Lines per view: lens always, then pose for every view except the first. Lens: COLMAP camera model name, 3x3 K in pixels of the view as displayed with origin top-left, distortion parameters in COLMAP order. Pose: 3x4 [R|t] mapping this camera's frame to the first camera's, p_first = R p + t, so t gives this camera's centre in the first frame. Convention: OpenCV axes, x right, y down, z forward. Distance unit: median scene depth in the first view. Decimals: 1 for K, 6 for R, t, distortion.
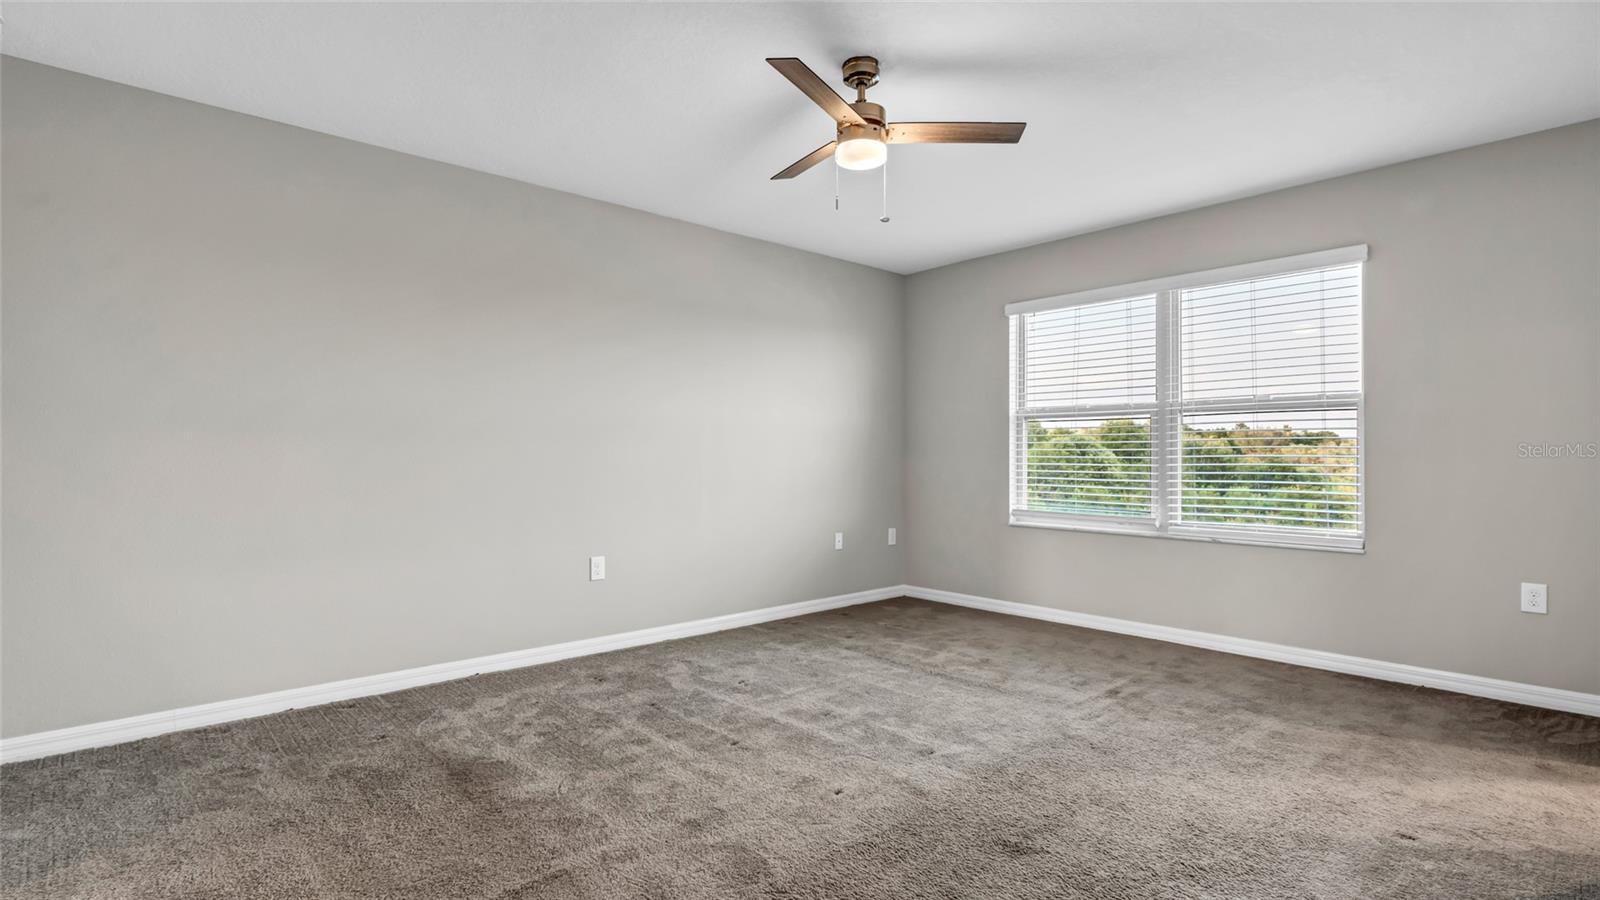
lens RADIAL K [[771.1, 0, 800.0], [0, 771.1, 450.0], [0, 0, 1]] dist [-0.002738, 0.000099]
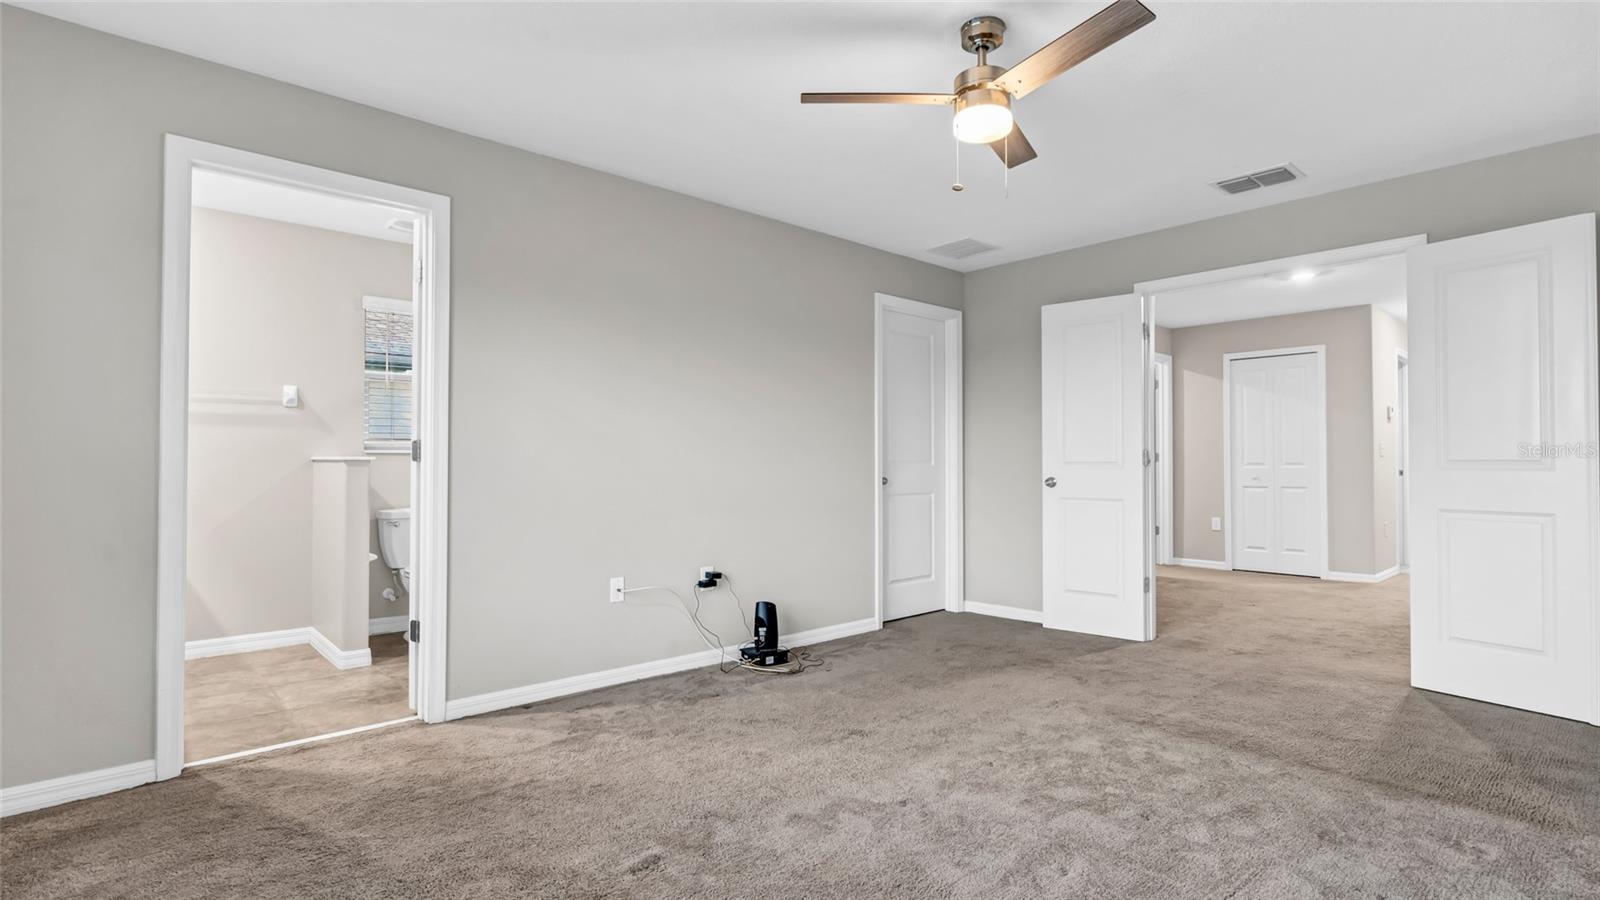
lens RADIAL K [[771.1, 0, 800.0], [0, 771.1, 450.0], [0, 0, 1]] dist [-0.002738, 0.000099]
pose [[-0.999992, 0.002505, 0.003114, 0.244656], [0.002440, 0.999787, -0.020509, 0.012599], [-0.003164, -0.020501, -0.999785, 1.513006]]
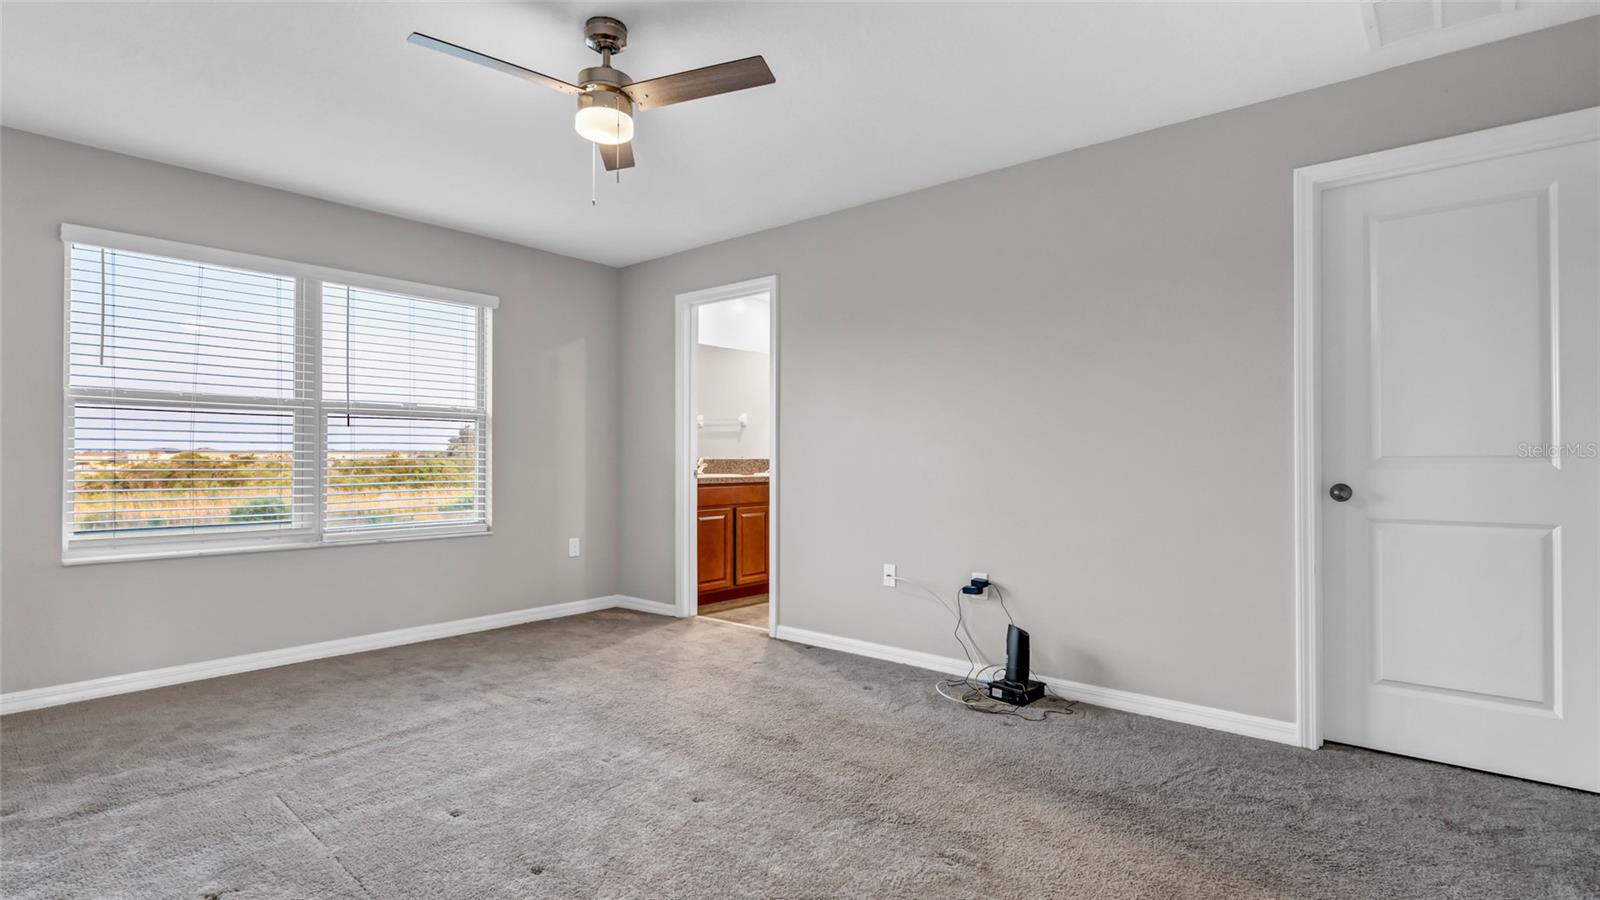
lens RADIAL K [[771.1, 0, 800.0], [0, 771.1, 450.0], [0, 0, 1]] dist [-0.002738, 0.000099]
pose [[-0.128767, 0.013916, 0.991577, -0.668232], [-0.004480, 0.999883, -0.014614, 0.010722], [-0.991665, -0.006324, -0.128690, 0.711326]]
